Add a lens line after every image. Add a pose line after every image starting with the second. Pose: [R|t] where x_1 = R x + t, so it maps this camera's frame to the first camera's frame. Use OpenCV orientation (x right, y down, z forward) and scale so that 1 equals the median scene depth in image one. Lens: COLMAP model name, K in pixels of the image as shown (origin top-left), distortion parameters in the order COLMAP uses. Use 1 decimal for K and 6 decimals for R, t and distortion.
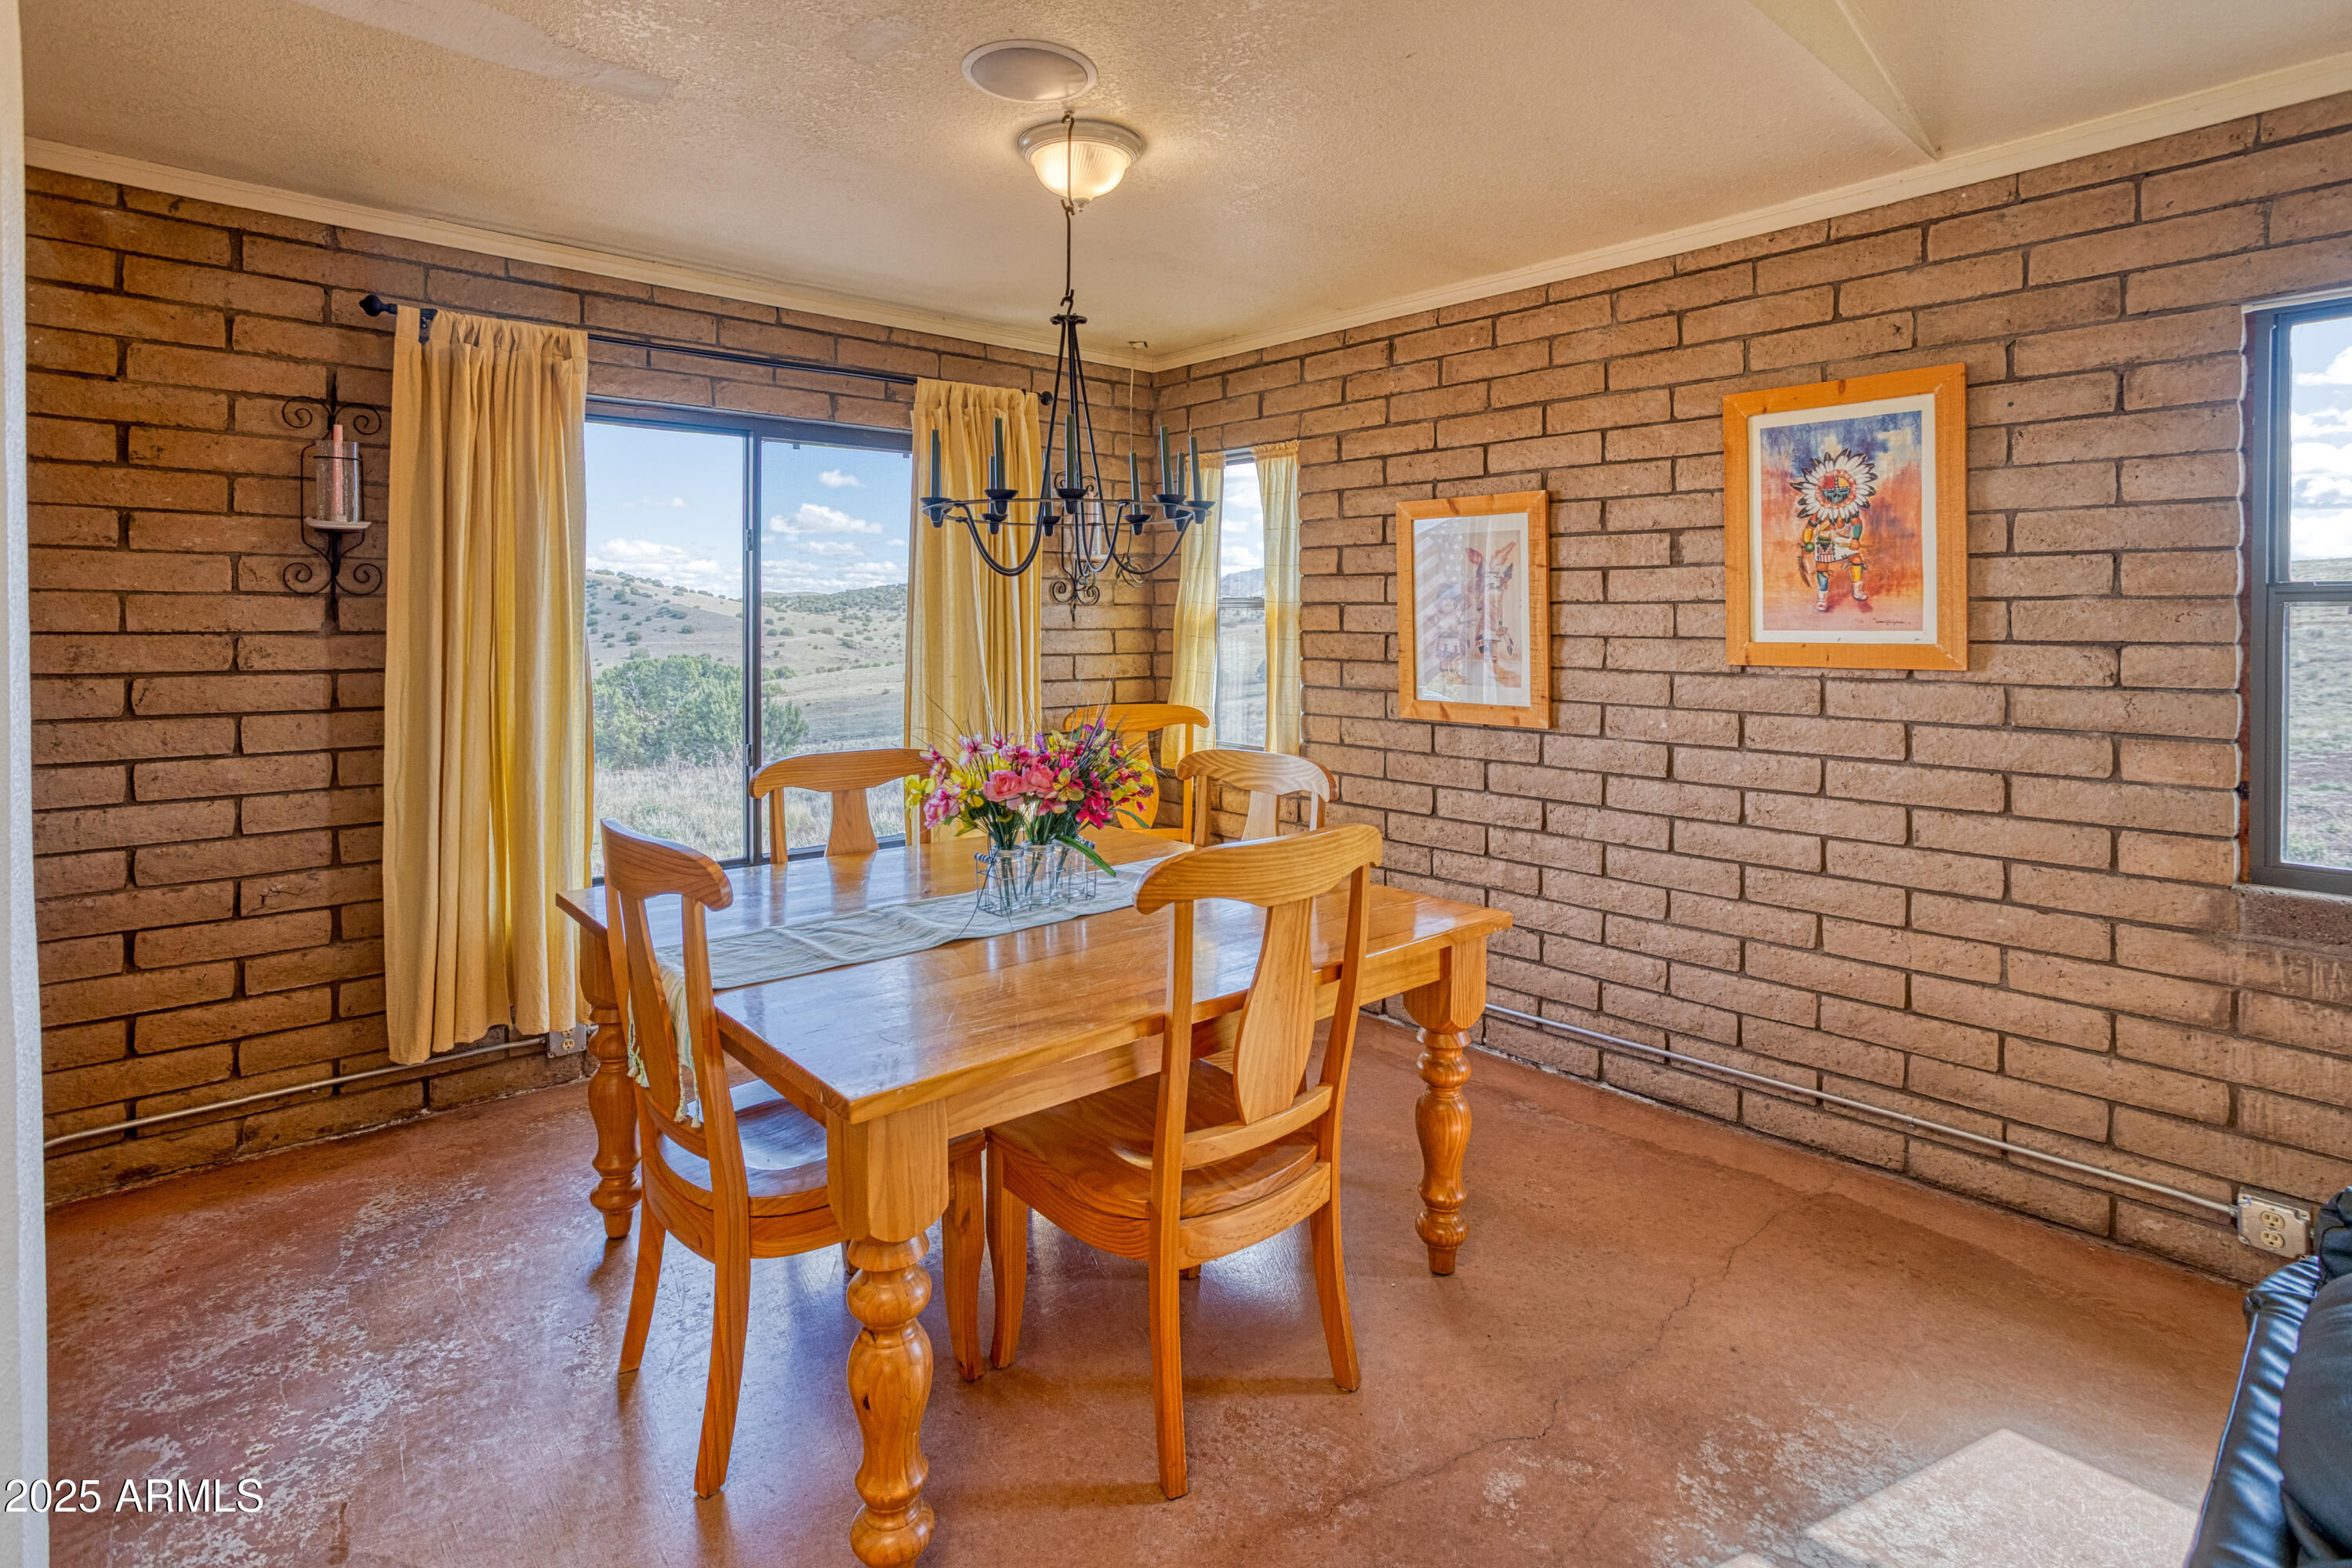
lens RADIAL K [[1149.7, 0, 1196.0], [0, 1149.7, 633.4], [0, 0, 1]] dist [-0.048133, 0.024788]
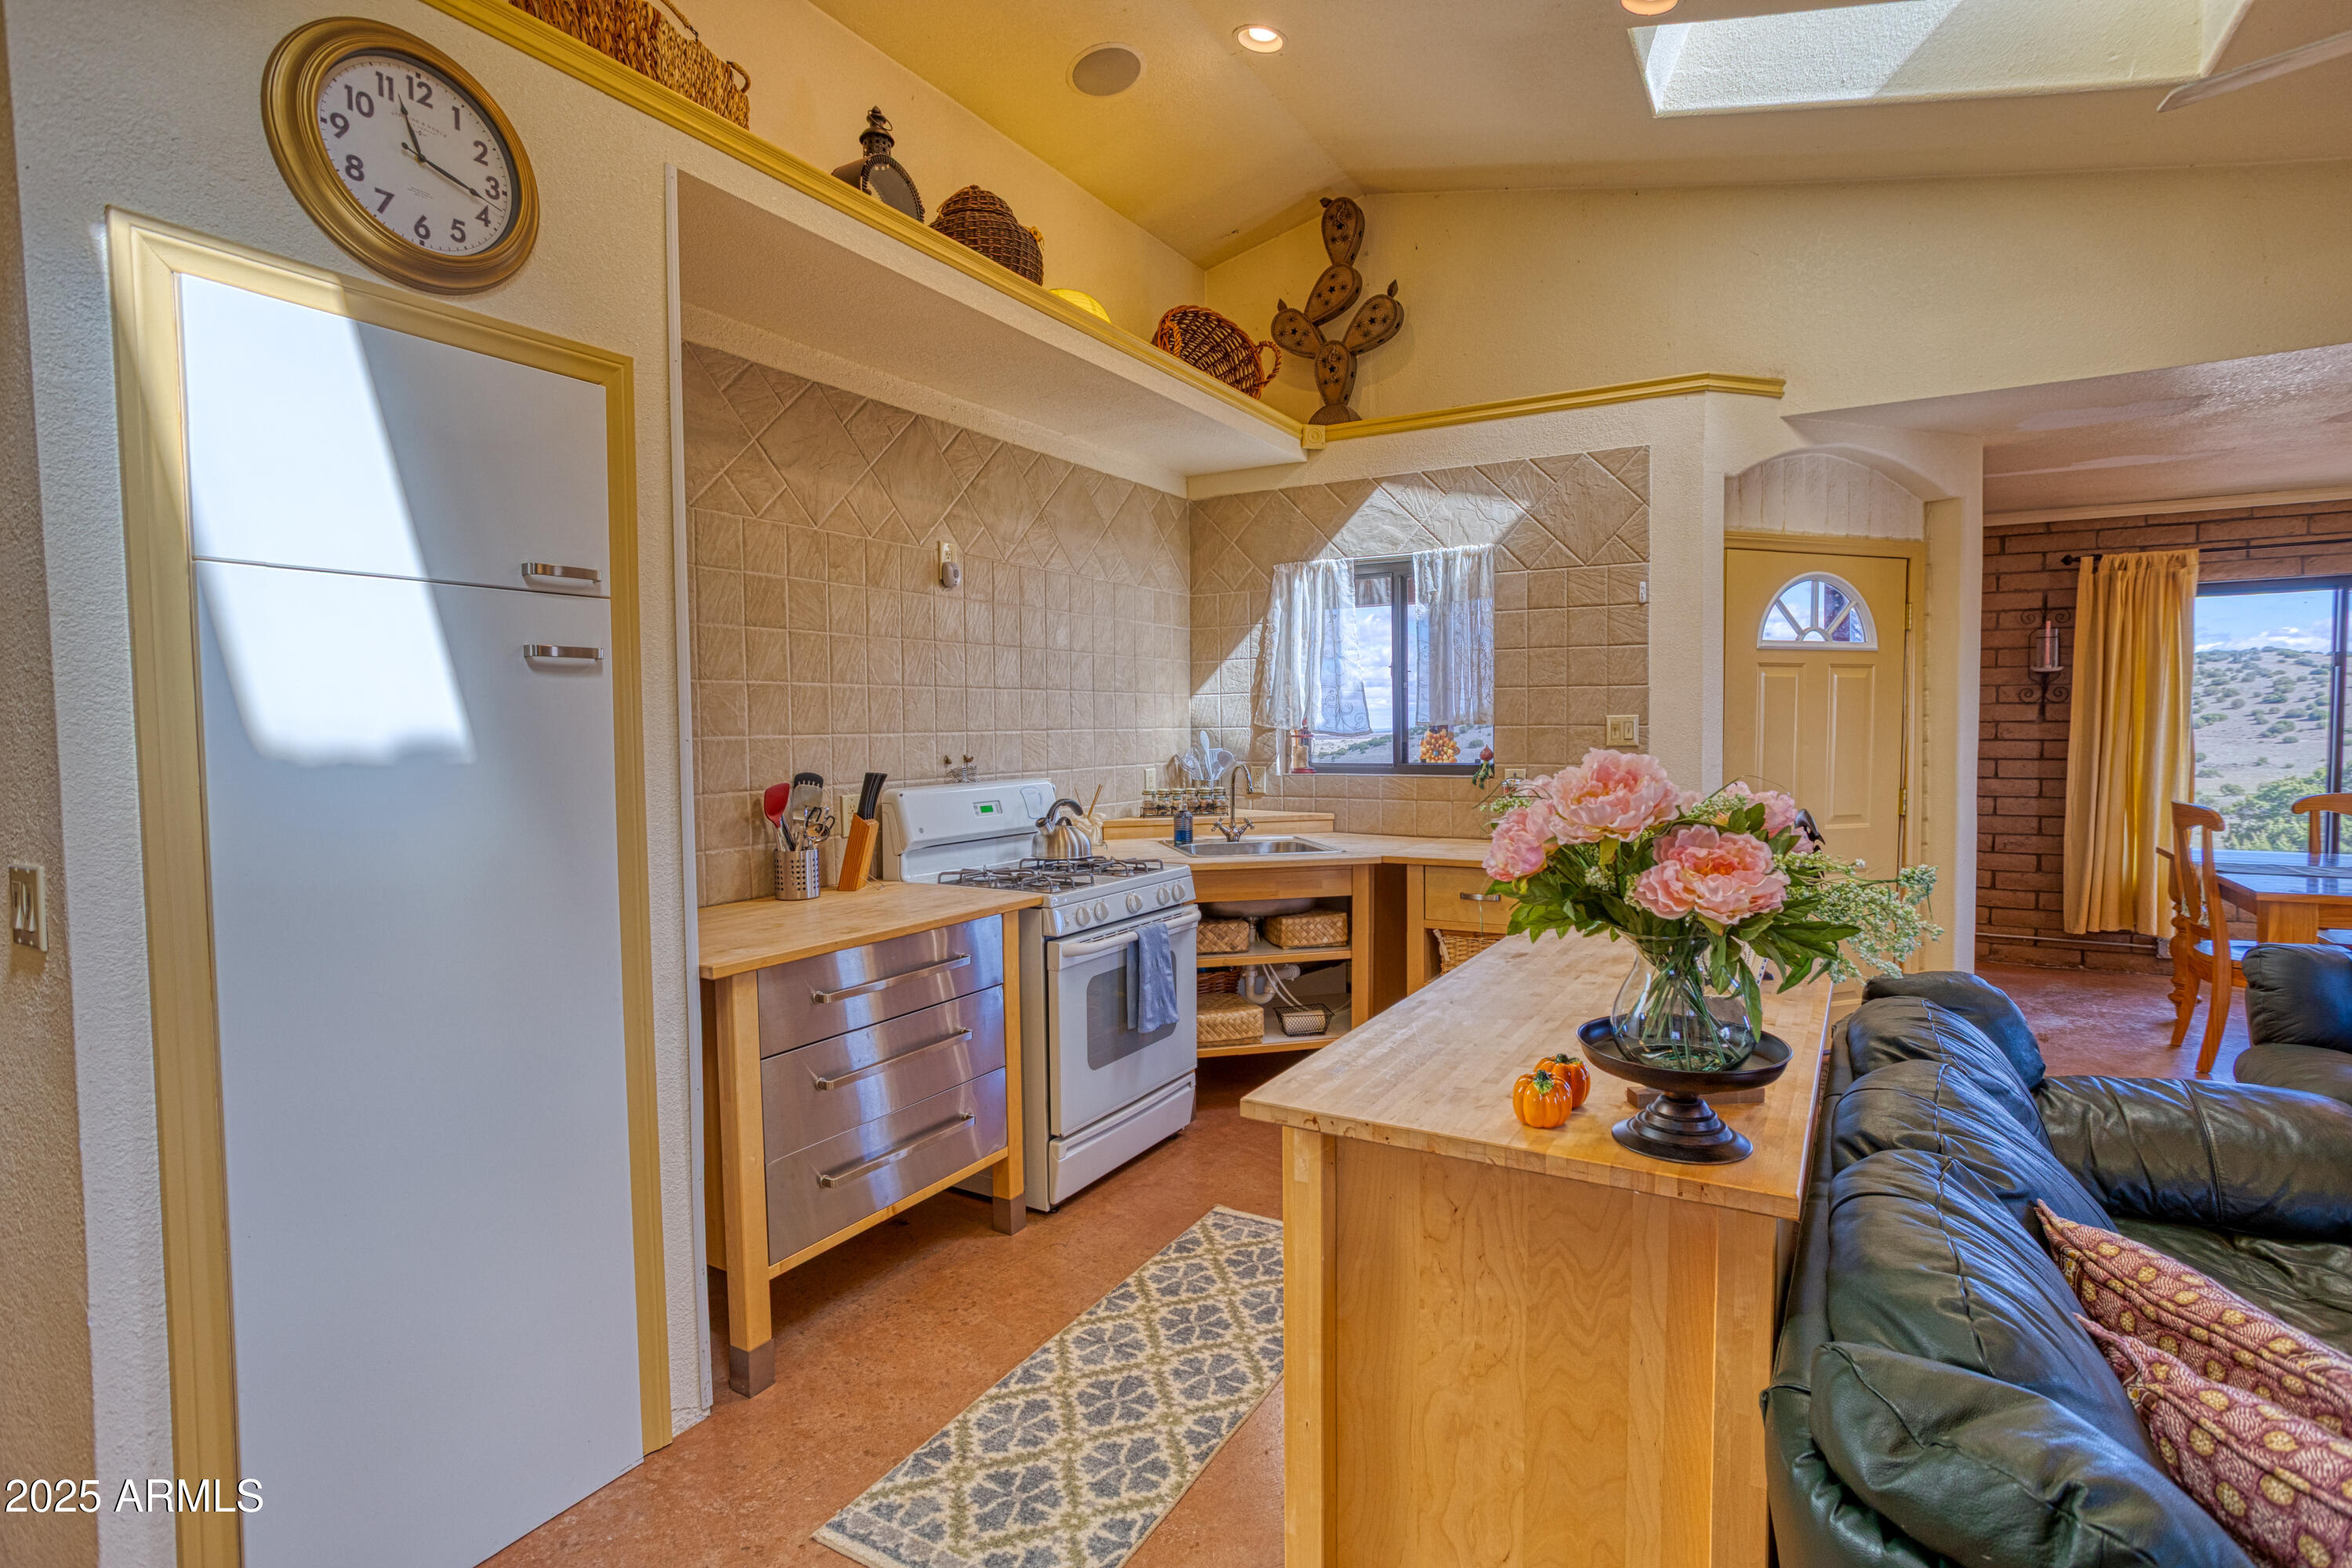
lens RADIAL K [[1149.7, 0, 1161.6], [0, 1149.7, 780.7], [0, 0, 1]] dist [-0.048133, 0.024788]
pose [[0.286881, 0.043191, -0.956992, 0.690497], [-0.000873, 0.998994, 0.044825, 0.015219], [0.957966, -0.012024, 0.286630, -1.048042]]
